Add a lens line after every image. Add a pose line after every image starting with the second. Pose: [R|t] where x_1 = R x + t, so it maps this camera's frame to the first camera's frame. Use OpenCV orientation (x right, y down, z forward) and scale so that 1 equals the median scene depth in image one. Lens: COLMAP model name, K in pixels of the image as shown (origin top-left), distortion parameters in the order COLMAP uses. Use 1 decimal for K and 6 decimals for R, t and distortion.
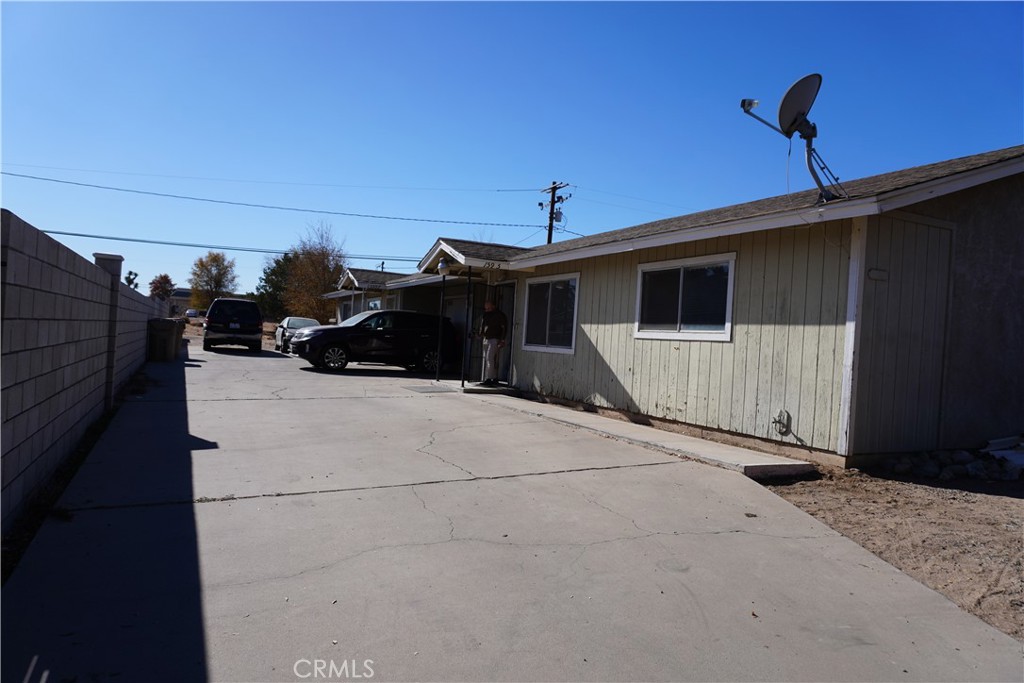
lens RADIAL K [[684.1, 0, 511.0], [0, 684.1, 336.9], [0, 0, 1]] dist [-0.051171, 0.033460]
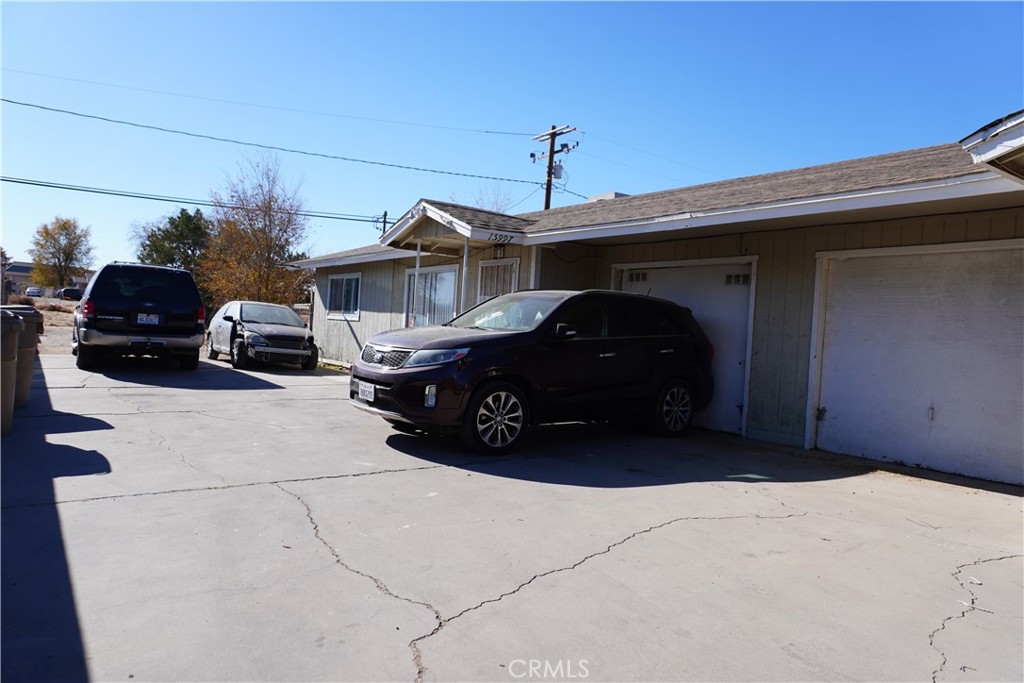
lens RADIAL K [[684.1, 0, 516.1], [0, 684.1, 342.2], [0, 0, 1]] dist [-0.051171, 0.033460]
pose [[0.983300, -0.003702, 0.181954, -0.344546], [-0.002623, 0.999401, 0.034510, -0.025523], [-0.181973, -0.034410, 0.982701, 0.691032]]
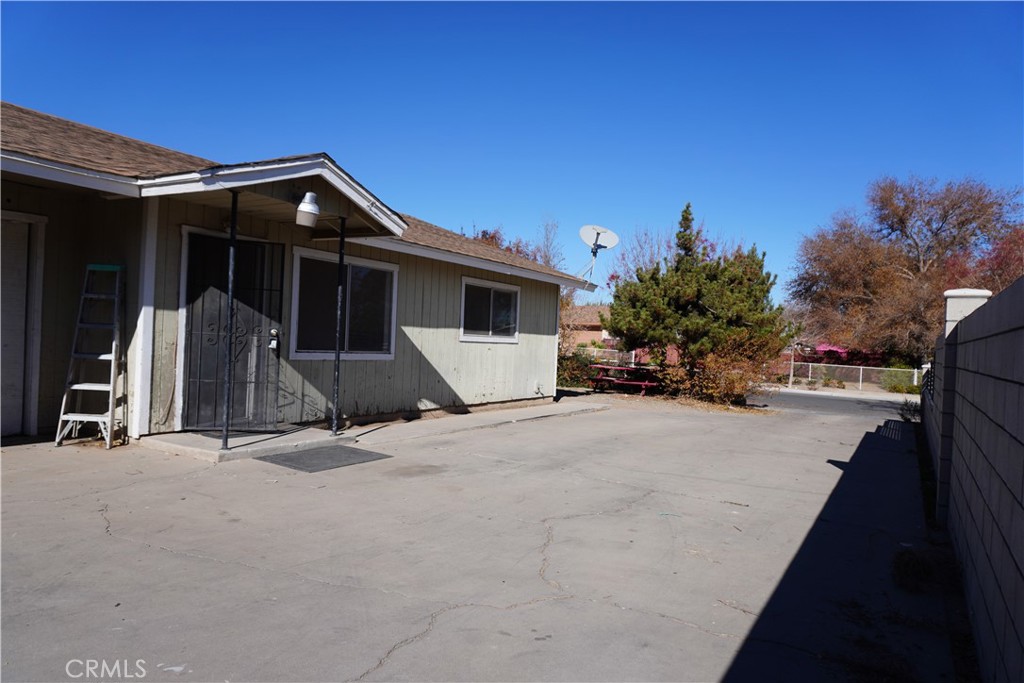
lens RADIAL K [[684.1, 0, 514.2], [0, 684.1, 341.7], [0, 0, 1]] dist [-0.051171, 0.033460]
pose [[-0.553260, -0.085849, 0.828573, -0.517847], [-0.082931, 0.995410, 0.047760, -0.038107], [-0.828870, -0.042290, -0.557840, 0.994318]]
